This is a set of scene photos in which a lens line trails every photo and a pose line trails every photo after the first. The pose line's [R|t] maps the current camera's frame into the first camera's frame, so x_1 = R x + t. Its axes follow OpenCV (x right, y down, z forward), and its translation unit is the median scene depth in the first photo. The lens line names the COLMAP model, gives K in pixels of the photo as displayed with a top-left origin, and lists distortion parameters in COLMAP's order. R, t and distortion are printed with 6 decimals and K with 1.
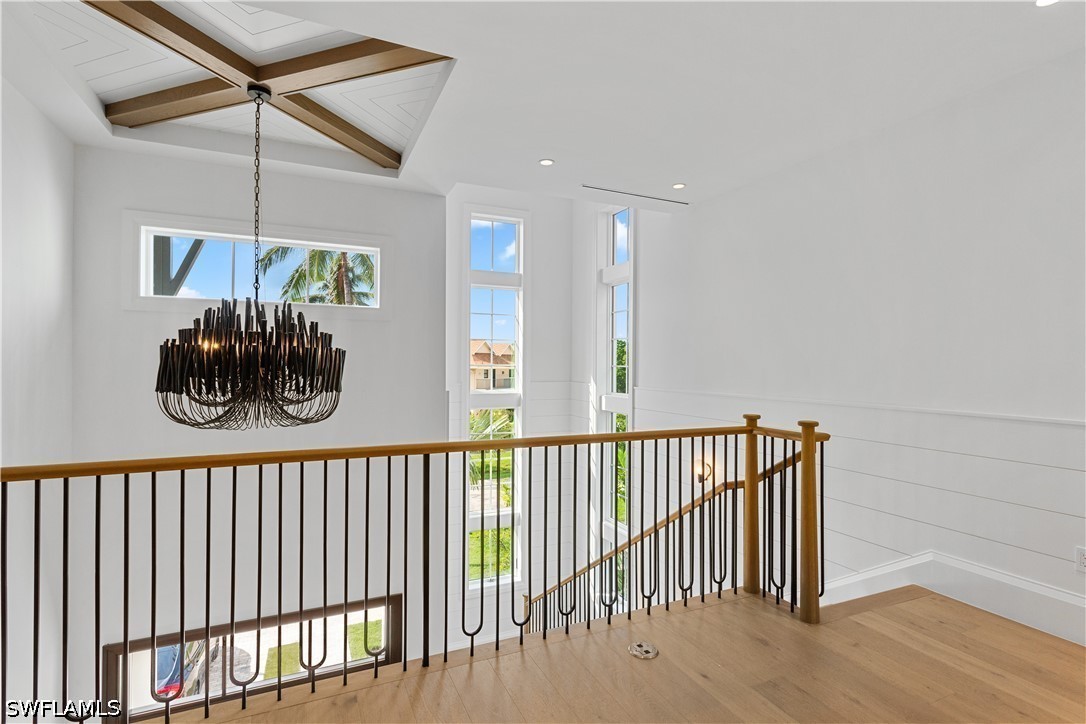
lens RADIAL K [[524.4, 0, 541.8], [0, 524.4, 360.6], [0, 0, 1]] dist [-0.001407, 0.003483]
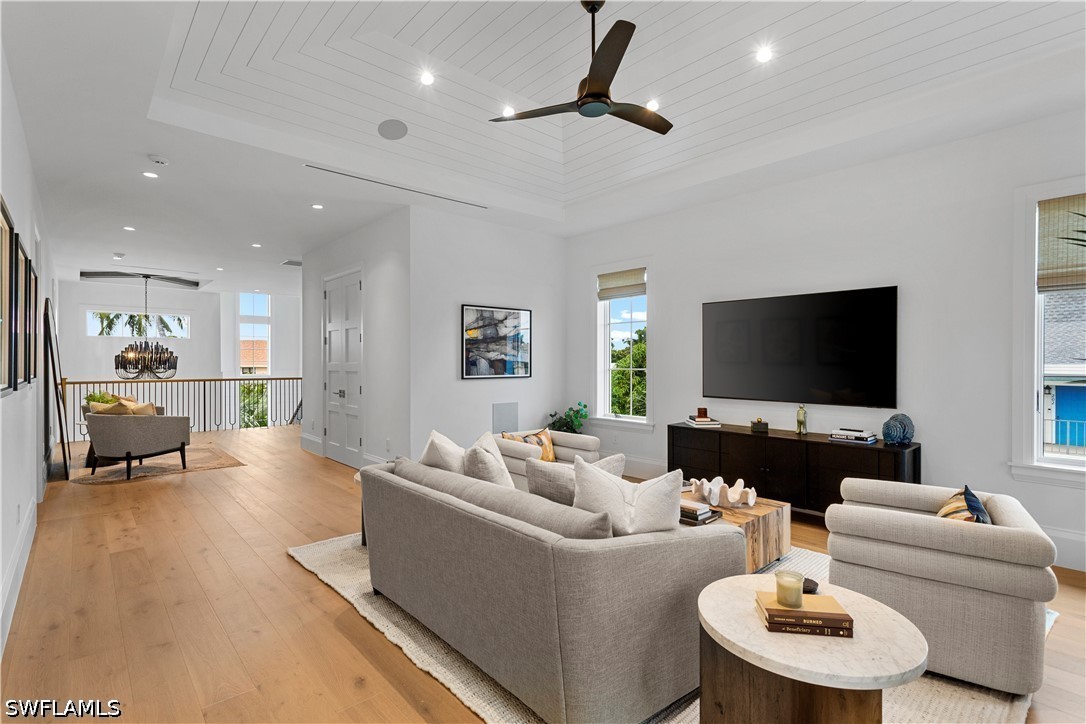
lens RADIAL K [[524.4, 0, 535.3], [0, 524.4, 362.3], [0, 0, 1]] dist [-0.001407, 0.003483]
pose [[0.957455, -0.002289, 0.288574, 0.847072], [0.000556, 0.999981, 0.006089, -0.004574], [-0.288582, -0.005670, 0.957438, -2.903942]]
